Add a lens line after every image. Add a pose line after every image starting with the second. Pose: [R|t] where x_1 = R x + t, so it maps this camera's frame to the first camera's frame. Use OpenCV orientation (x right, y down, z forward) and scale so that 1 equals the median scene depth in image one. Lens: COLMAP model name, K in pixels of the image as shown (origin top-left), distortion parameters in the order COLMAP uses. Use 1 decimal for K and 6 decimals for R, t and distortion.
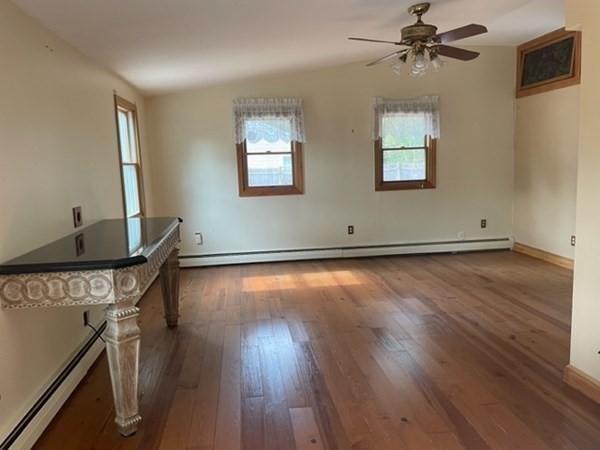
lens RADIAL K [[462.5, 0, 298.4], [0, 462.5, 224.1], [0, 0, 1]] dist [0.030182, -0.011381]
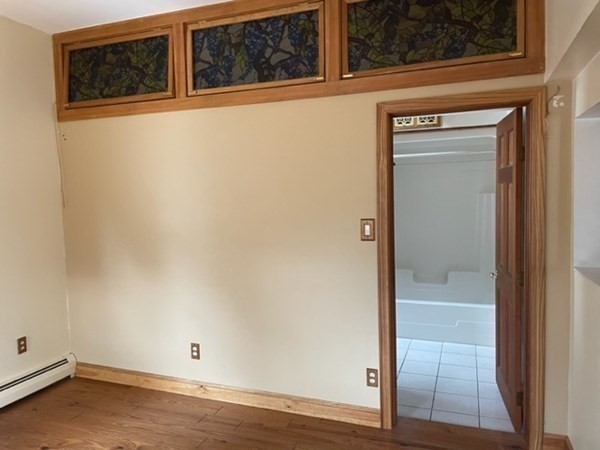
lens RADIAL K [[462.5, 0, 296.6], [0, 462.5, 227.6], [0, 0, 1]] dist [0.030182, -0.011381]
pose [[0.468900, -0.030939, 0.882709, 0.089079], [0.122824, 0.991960, -0.030477, -0.087092], [-0.874670, 0.122709, 0.468930, 0.509463]]
